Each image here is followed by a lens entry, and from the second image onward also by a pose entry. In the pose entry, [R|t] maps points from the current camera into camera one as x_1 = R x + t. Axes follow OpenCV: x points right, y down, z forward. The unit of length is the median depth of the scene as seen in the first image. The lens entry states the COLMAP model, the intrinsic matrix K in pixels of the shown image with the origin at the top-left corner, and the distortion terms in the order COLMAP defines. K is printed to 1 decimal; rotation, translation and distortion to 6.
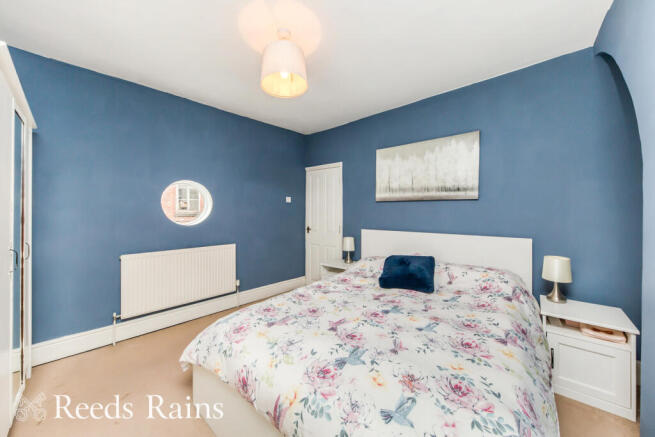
lens RADIAL K [[232.9, 0, 327.5], [0, 232.9, 218.5], [0, 0, 1]] dist [0.000016, -0.000020]
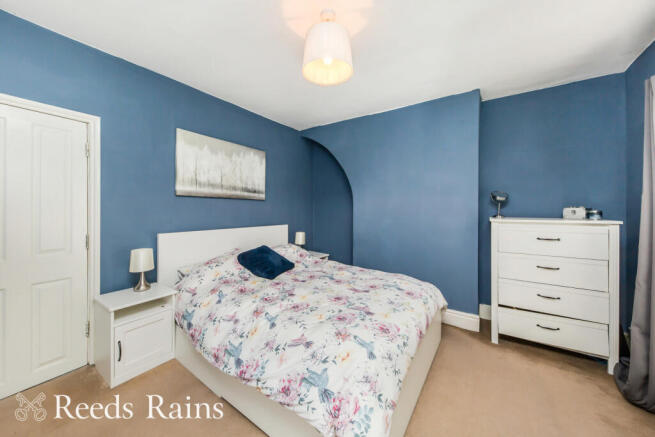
lens RADIAL K [[227.7, 0, 327.2], [0, 227.7, 209.9], [0, 0, 1]] dist [0.000558, 0.000016]
pose [[-0.080800, 0.000769, 0.996730, -0.678824], [0.027503, 0.999621, 0.001458, -0.014847], [-0.996351, 0.027531, -0.080790, 0.674804]]
